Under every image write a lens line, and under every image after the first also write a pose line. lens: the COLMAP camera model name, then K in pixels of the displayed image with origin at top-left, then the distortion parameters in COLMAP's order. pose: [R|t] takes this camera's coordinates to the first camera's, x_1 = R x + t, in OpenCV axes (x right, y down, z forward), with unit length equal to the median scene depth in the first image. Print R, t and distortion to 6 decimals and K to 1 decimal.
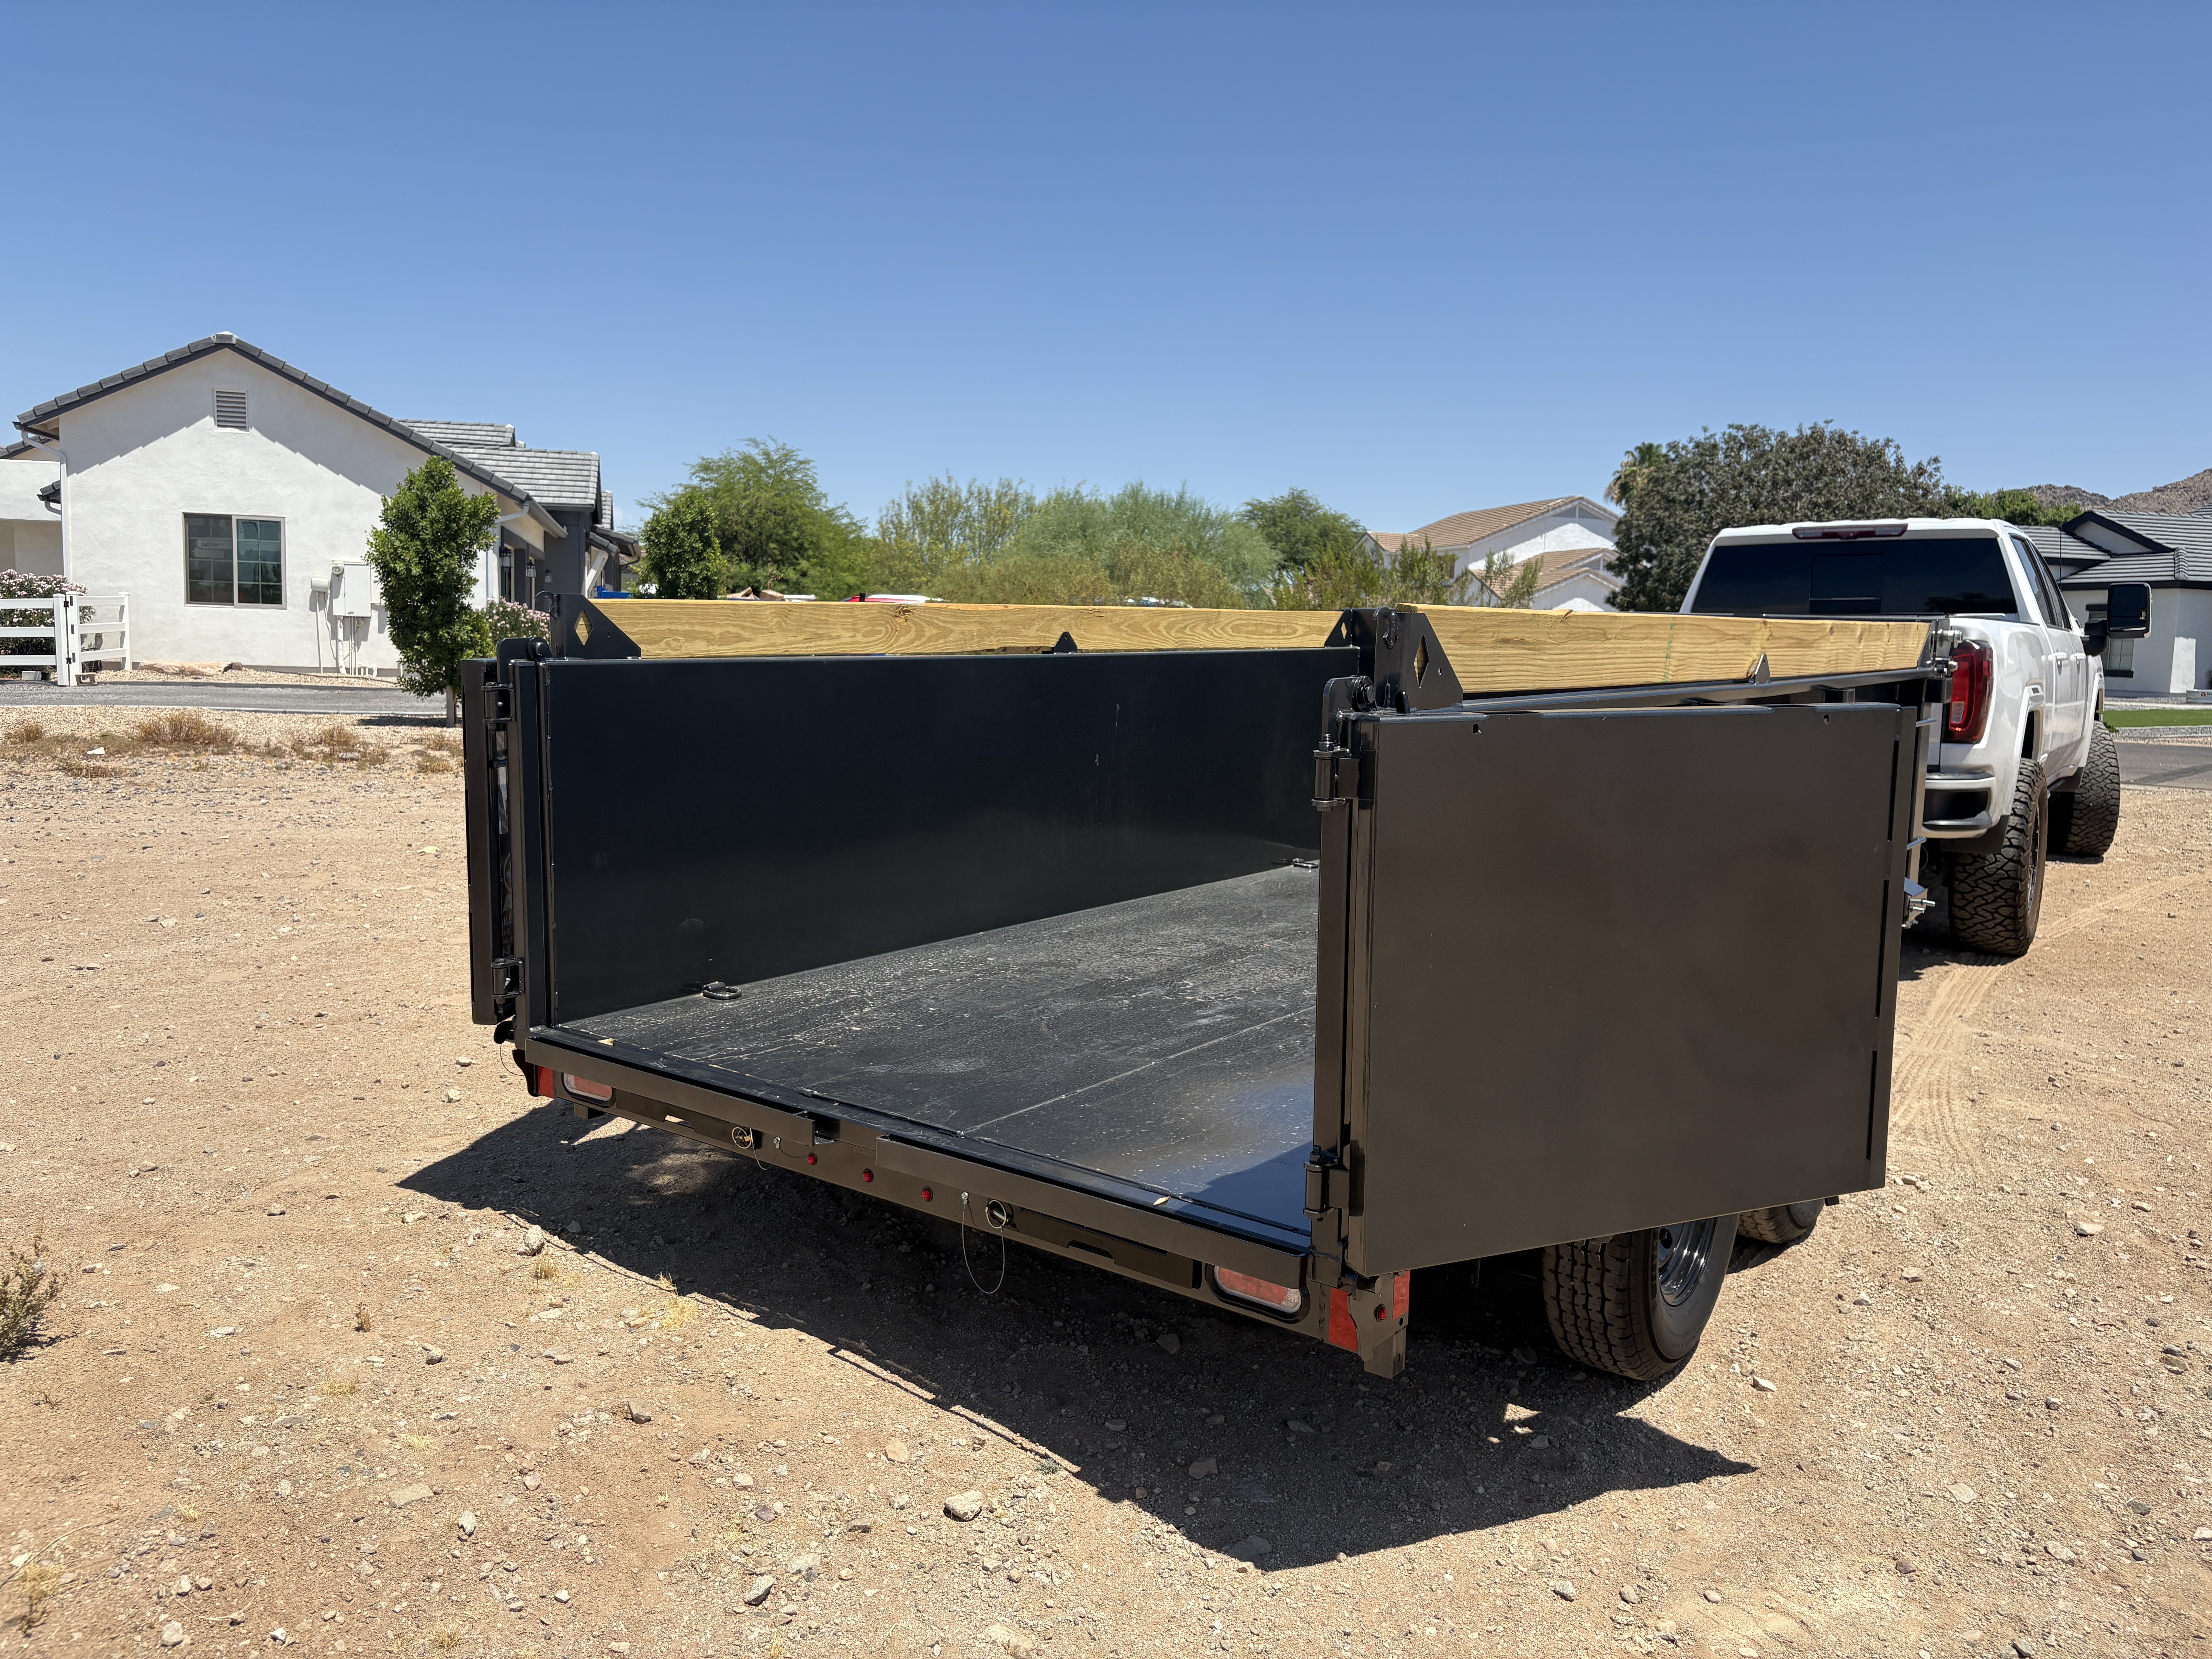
lens RADIAL K [[1692.1, 0, 1086.1], [0, 1692.1, 817.2], [0, 0, 1]] dist [0.056754, -0.058166]
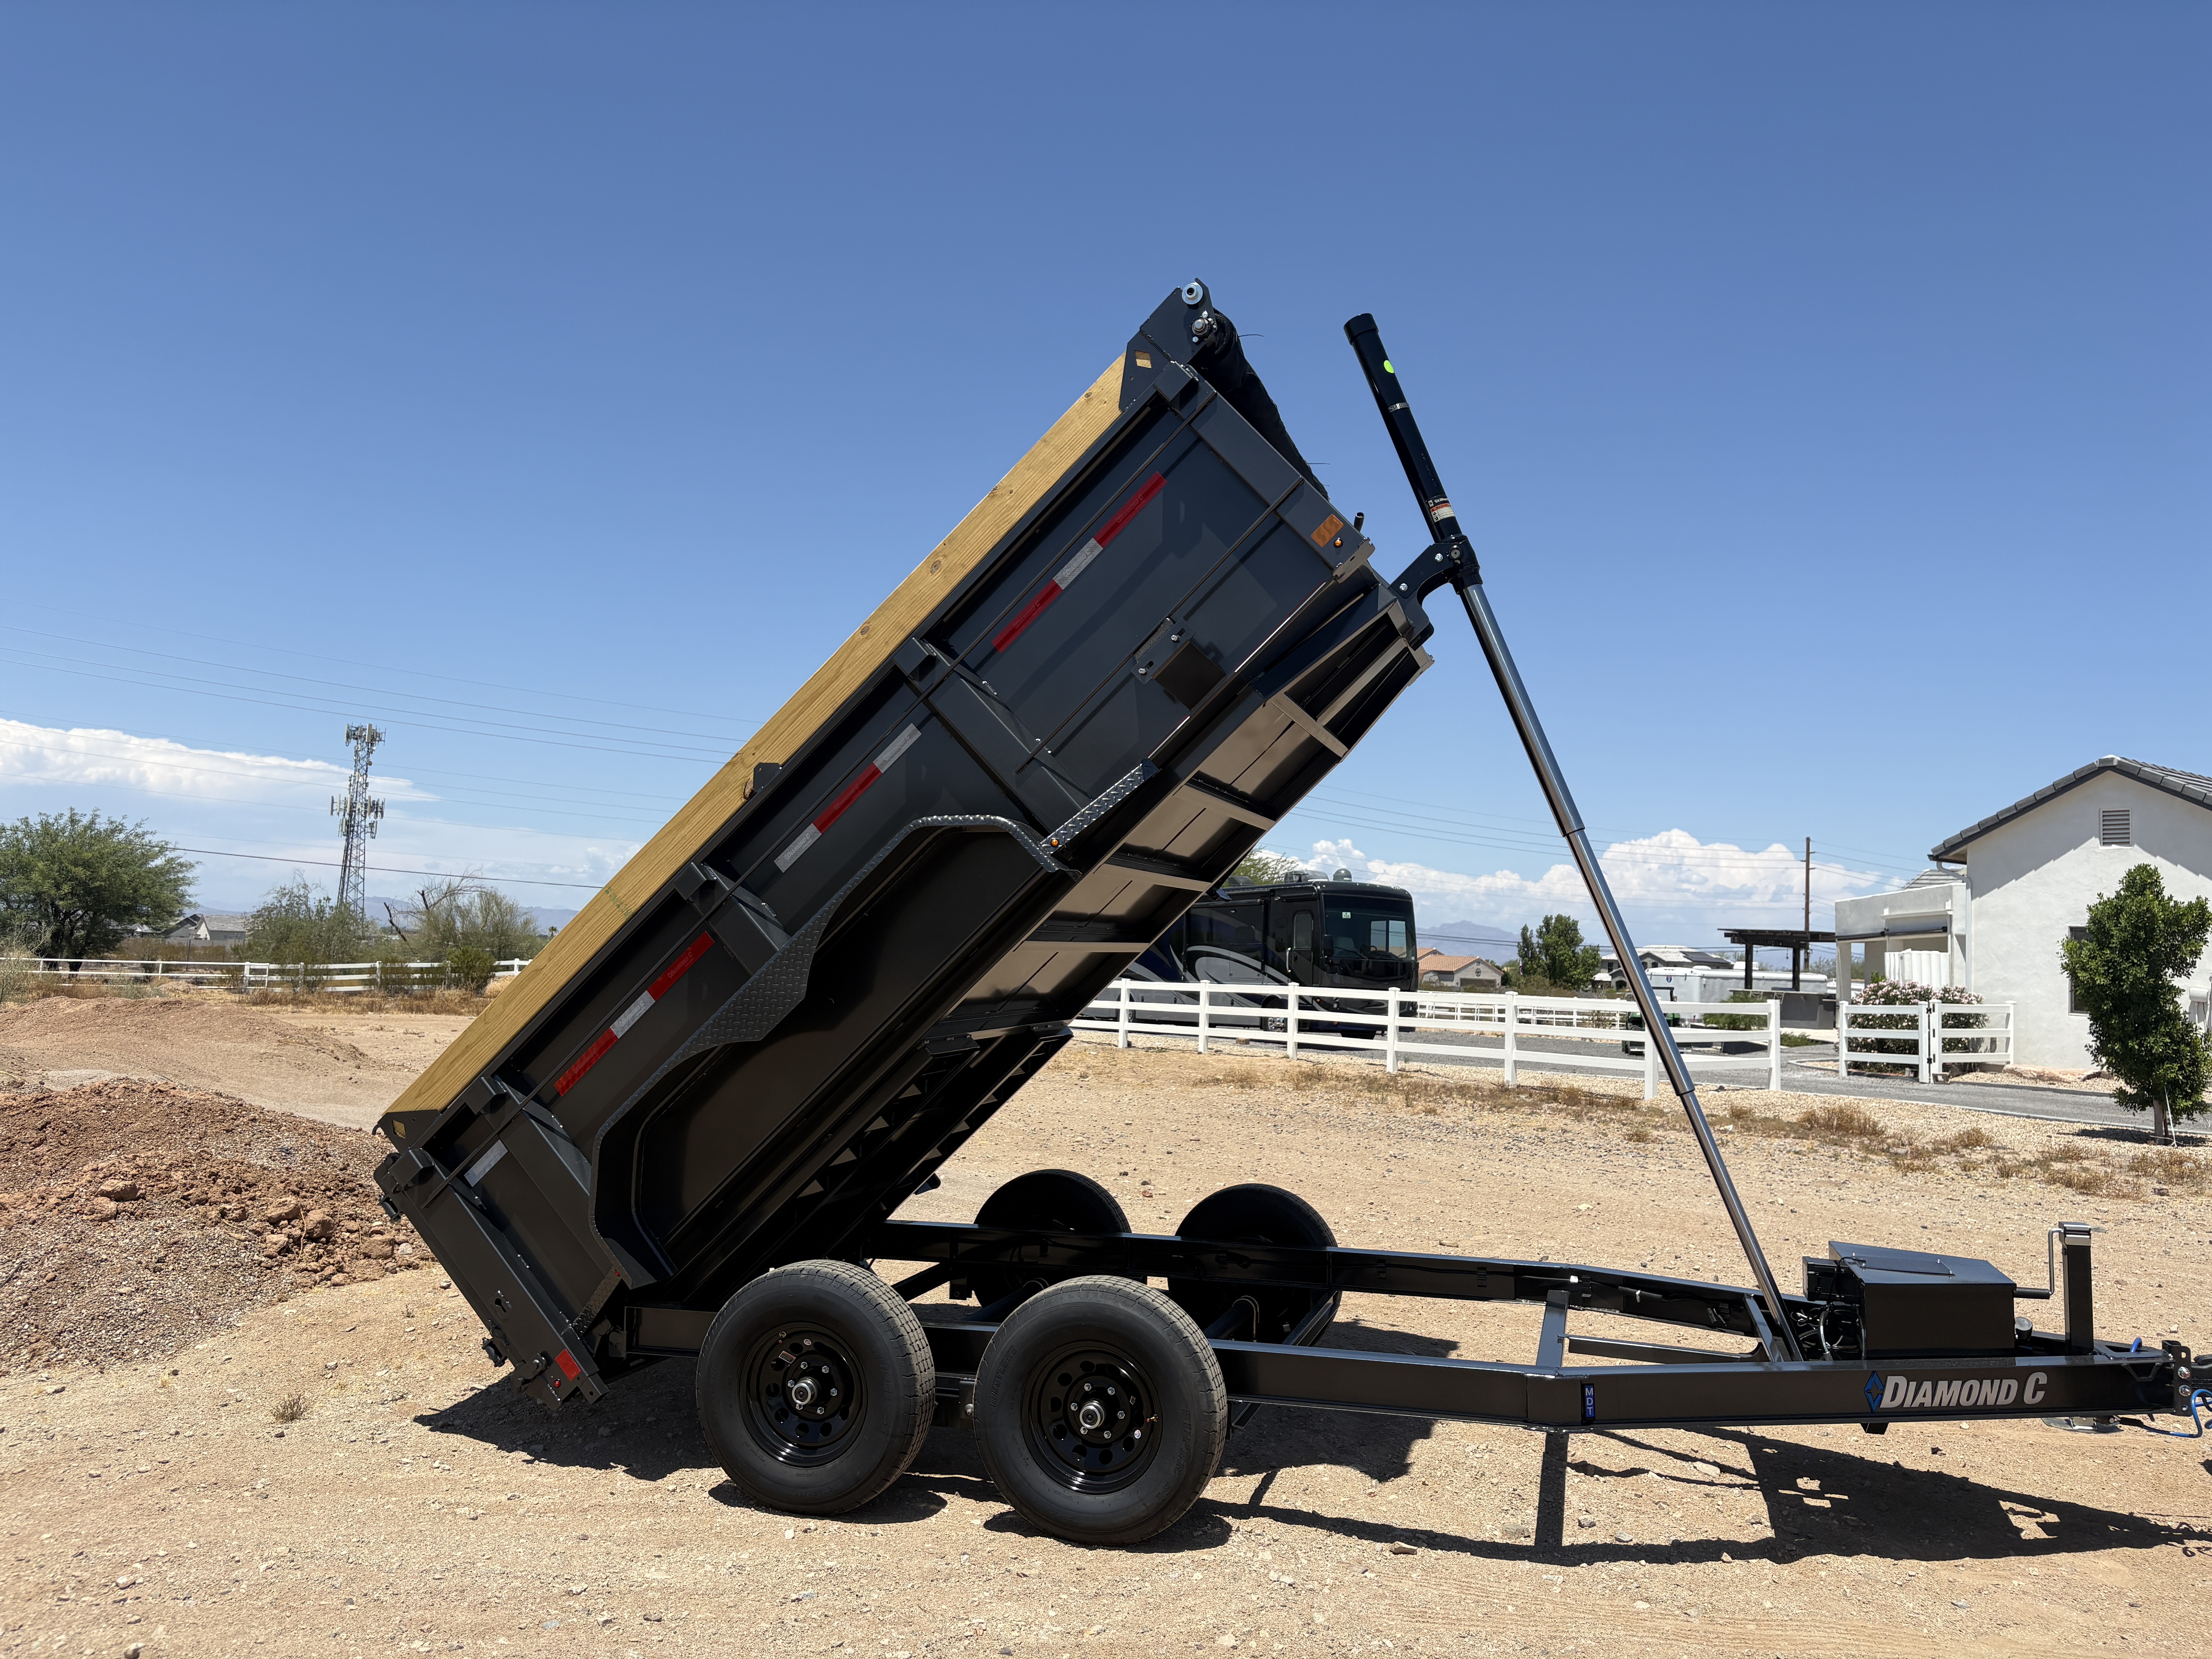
lens RADIAL K [[1692.1, 0, 1106.3], [0, 1692.1, 825.7], [0, 0, 1]] dist [0.056754, -0.058166]
pose [[0.349645, -0.085283, -0.932993, 0.843141], [-0.134251, 0.981010, -0.139984, -0.039747], [0.927214, 0.174200, 0.331556, 0.301128]]
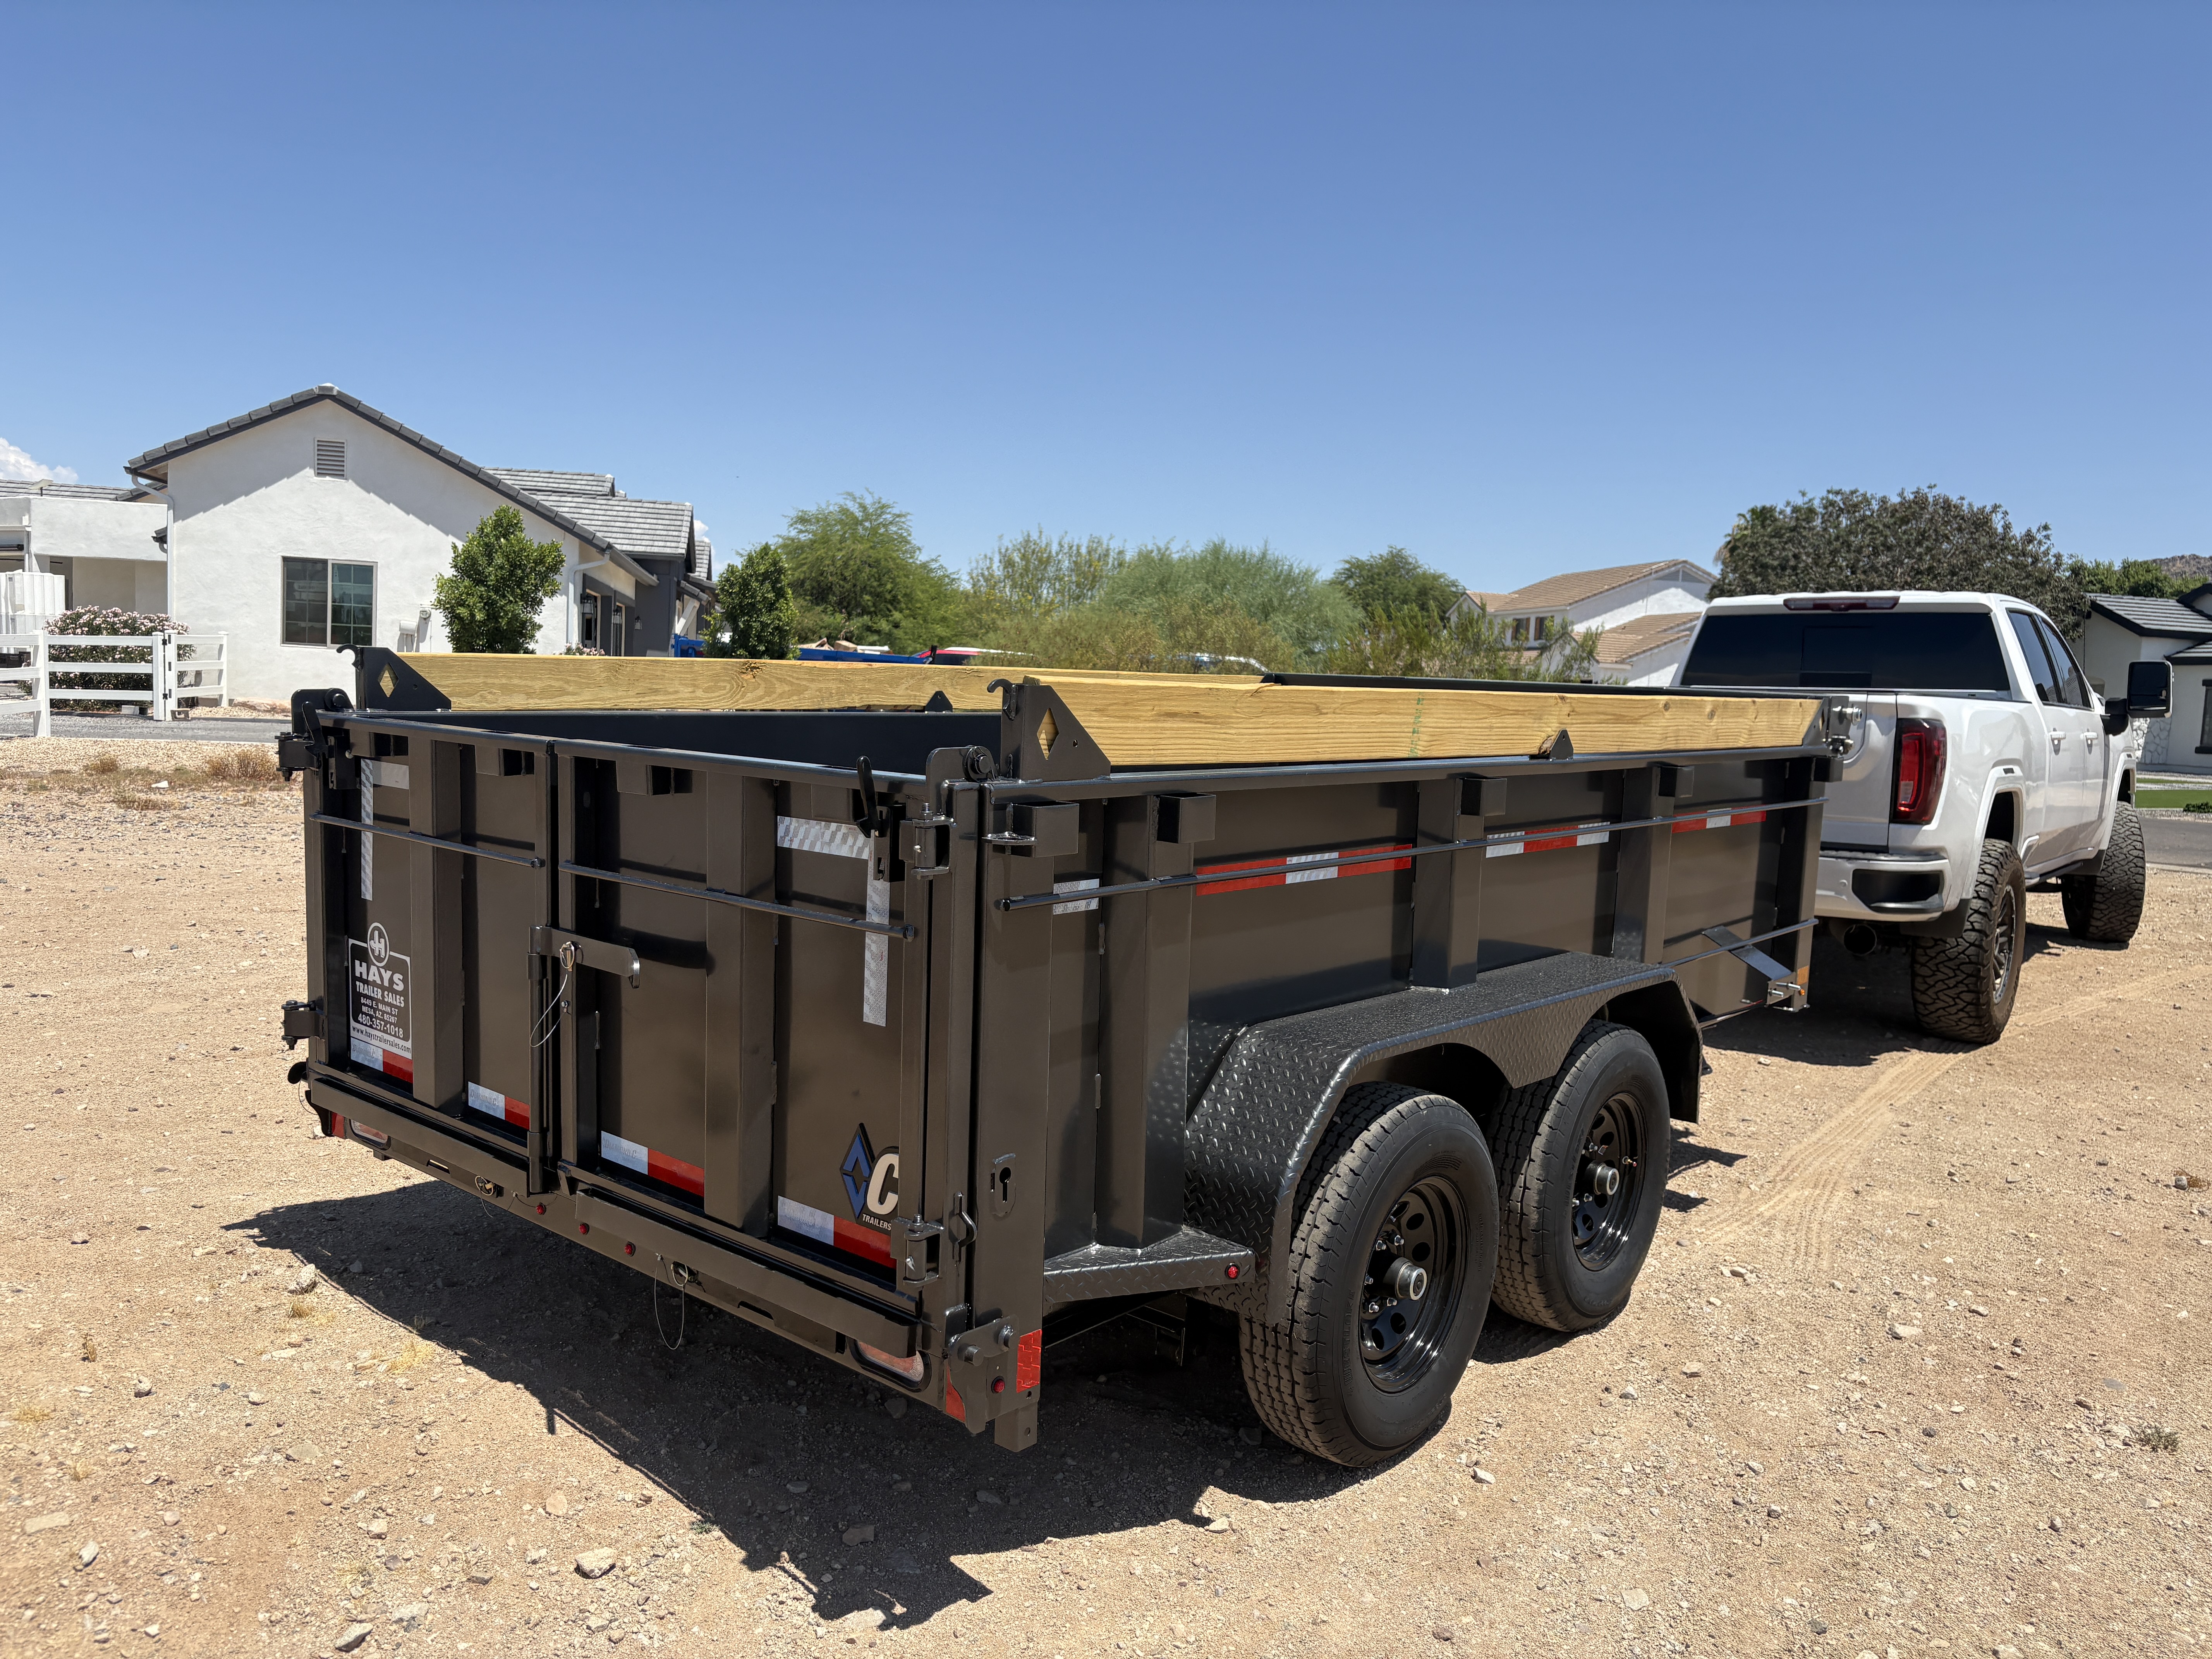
lens RADIAL K [[1692.1, 0, 1094.8], [0, 1692.1, 836.1], [0, 0, 1]] dist [0.056754, -0.058166]
pose [[0.997717, 0.025049, -0.062719, 0.110139], [-0.026306, 0.999468, -0.019292, -0.004789], [0.062202, 0.020898, 0.997845, 0.001990]]
